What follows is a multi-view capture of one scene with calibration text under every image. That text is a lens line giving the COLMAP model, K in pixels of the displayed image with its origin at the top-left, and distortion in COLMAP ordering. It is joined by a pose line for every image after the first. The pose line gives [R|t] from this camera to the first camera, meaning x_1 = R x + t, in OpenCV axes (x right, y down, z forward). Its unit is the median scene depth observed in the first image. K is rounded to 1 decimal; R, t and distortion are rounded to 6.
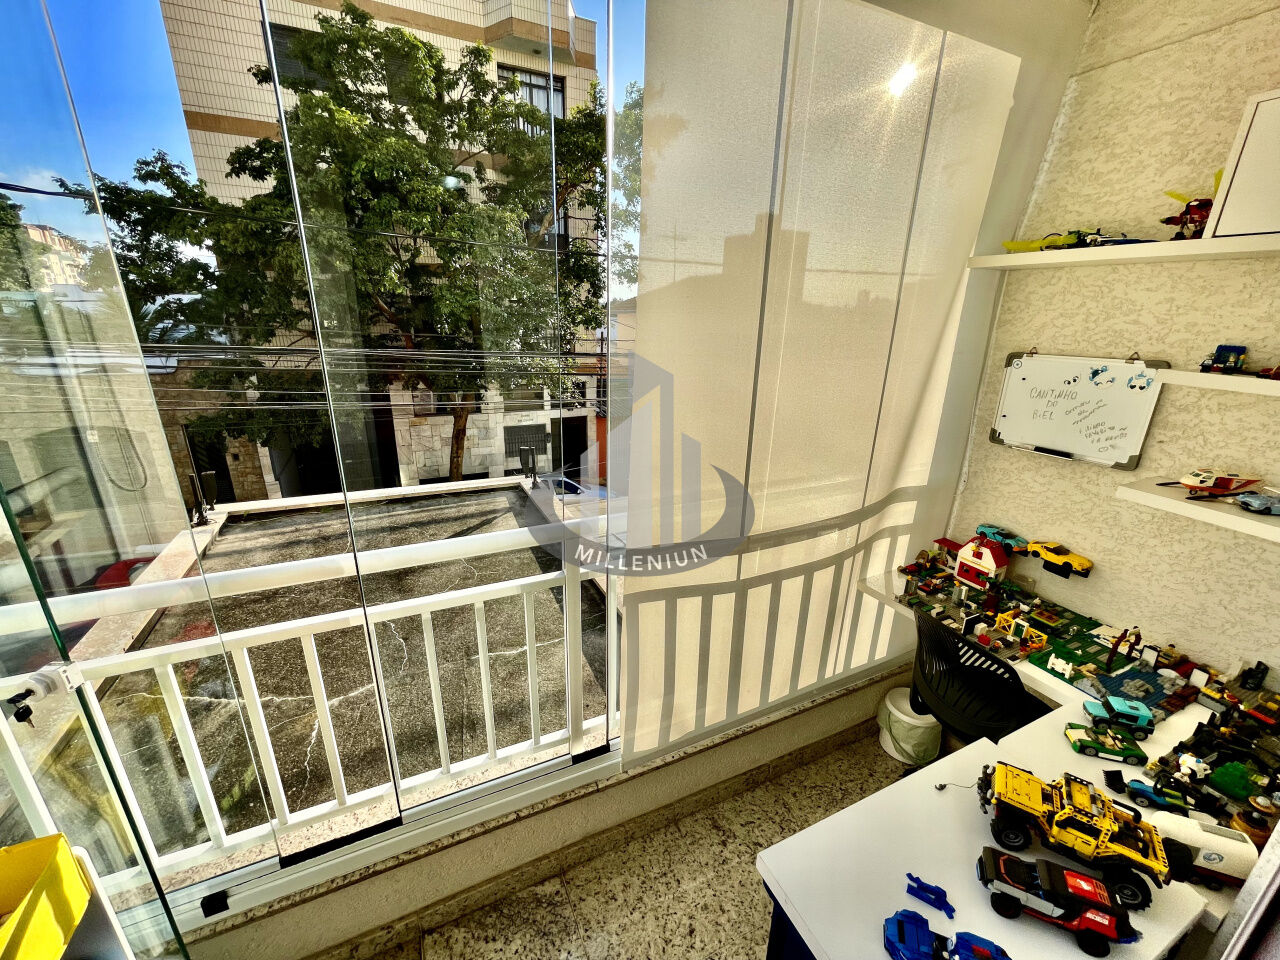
lens RADIAL K [[515.3, 0, 634.5], [0, 515.3, 484.2], [0, 0, 1]] dist [-0.003195, 0.000426]
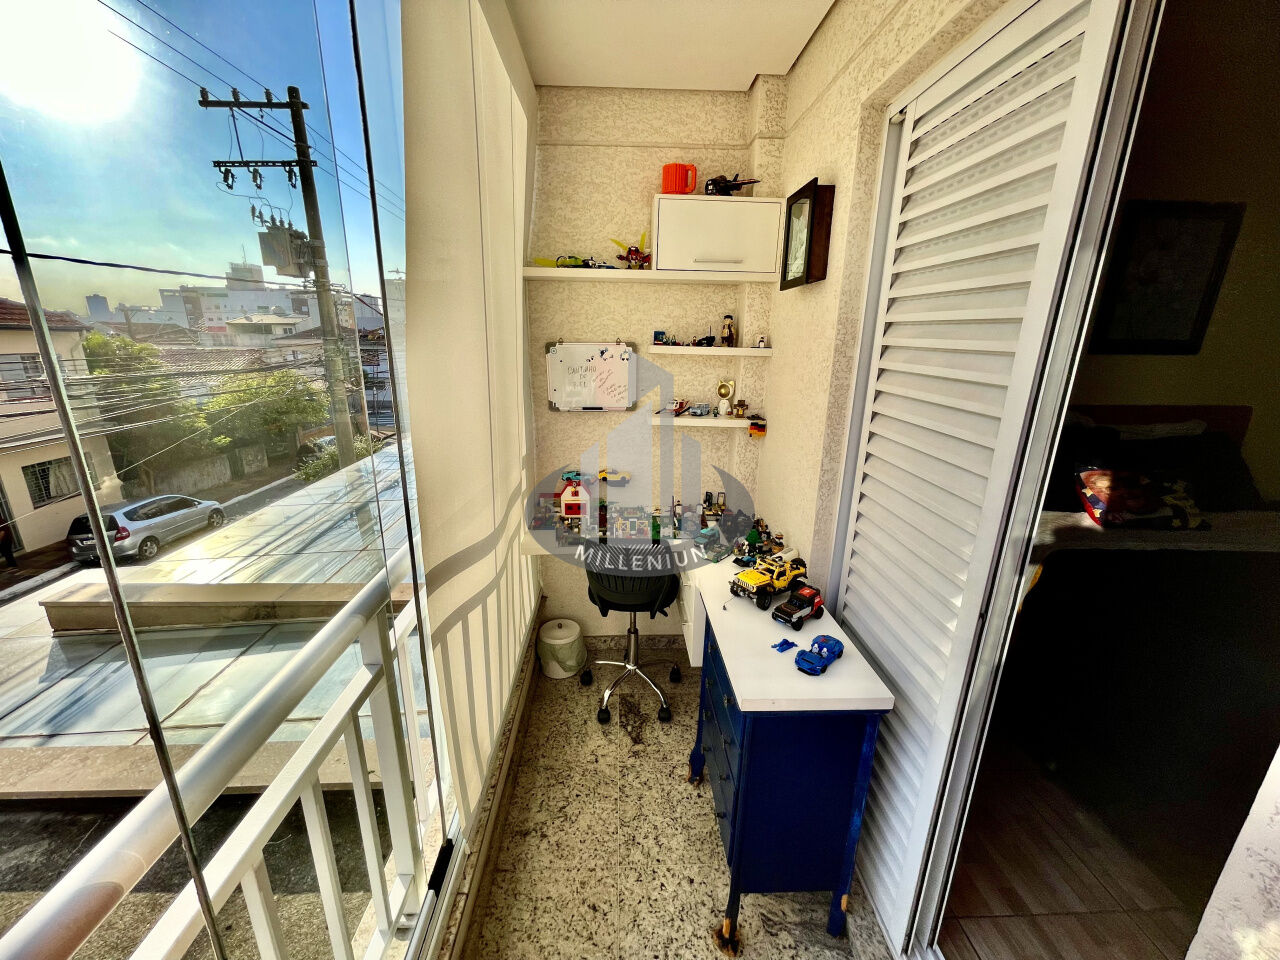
lens RADIAL K [[515.3, 0, 636.8], [0, 515.3, 486.1], [0, 0, 1]] dist [-0.003195, 0.000426]
pose [[0.386883, -0.270923, 0.881432, -0.482115], [0.288555, 0.943431, 0.163325, -0.057841], [-0.875819, 0.191154, 0.443173, 0.285307]]
